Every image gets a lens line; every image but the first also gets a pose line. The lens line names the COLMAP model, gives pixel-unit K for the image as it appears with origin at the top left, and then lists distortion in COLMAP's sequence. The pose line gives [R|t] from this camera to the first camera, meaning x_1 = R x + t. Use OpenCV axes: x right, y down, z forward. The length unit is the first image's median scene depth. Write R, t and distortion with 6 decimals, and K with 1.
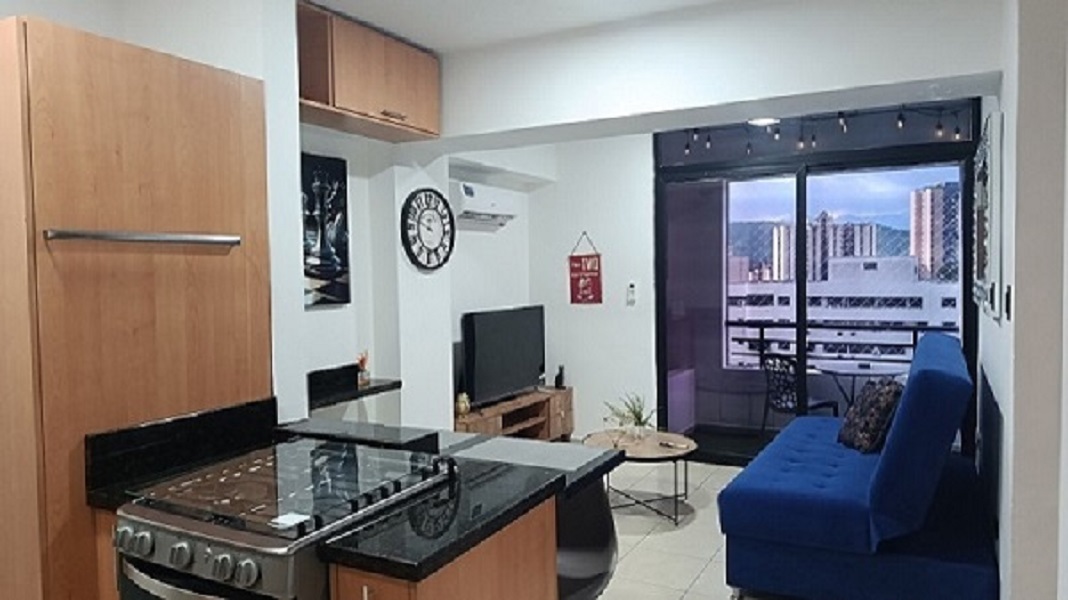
lens RADIAL K [[749.9, 0, 533.2], [0, 749.9, 297.6], [0, 0, 1]] dist [0.001709, -0.001443]
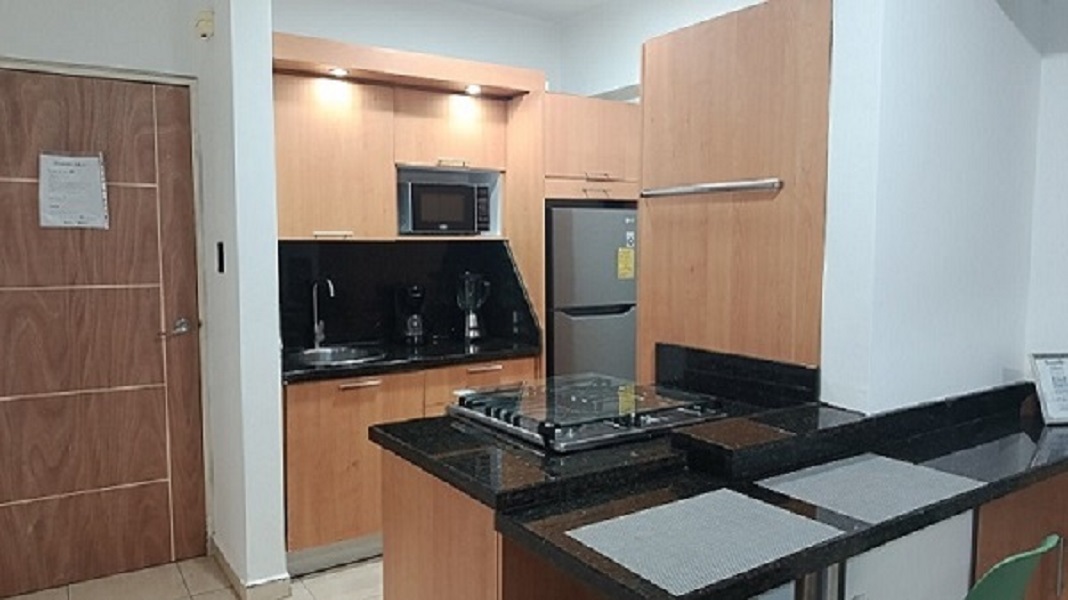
lens RADIAL K [[749.9, 0, 528.9], [0, 749.9, 302.7], [0, 0, 1]] dist [0.001709, -0.001443]
pose [[-0.482465, 0.086517, -0.871632, 0.346102], [-0.026532, 0.993210, 0.113270, -0.016619], [0.875513, 0.077775, -0.476894, 0.725042]]
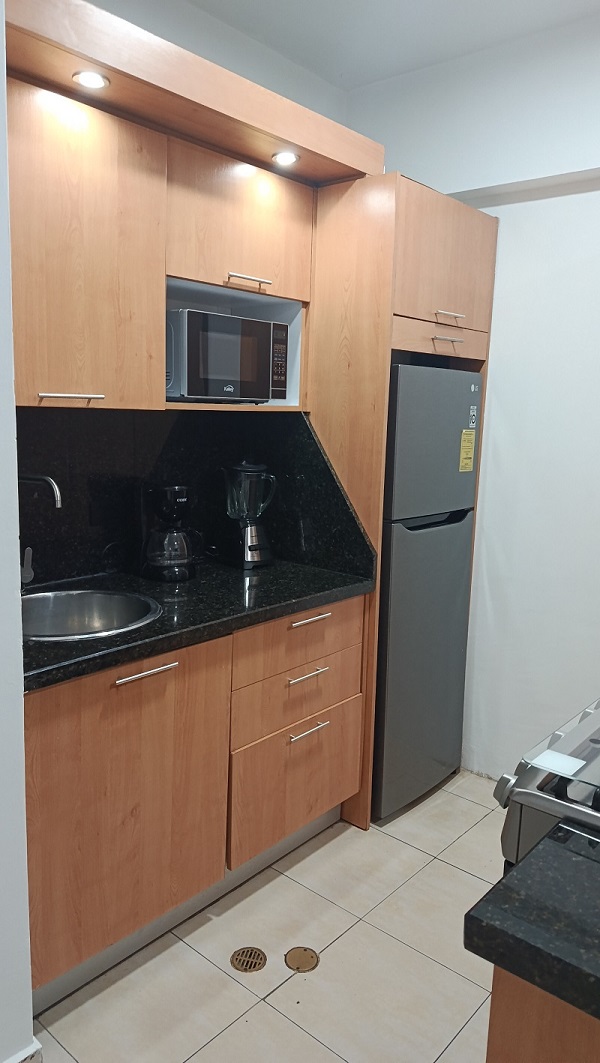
lens RADIAL K [[754.3, 0, 279.4], [0, 754.3, 538.0], [0, 0, 1]] dist [-0.001248, -0.005733]
pose [[-0.249987, 0.170111, -0.953189, 0.133165], [-0.059200, 0.979919, 0.190407, -0.002254], [0.966438, 0.104028, -0.234897, 0.364218]]
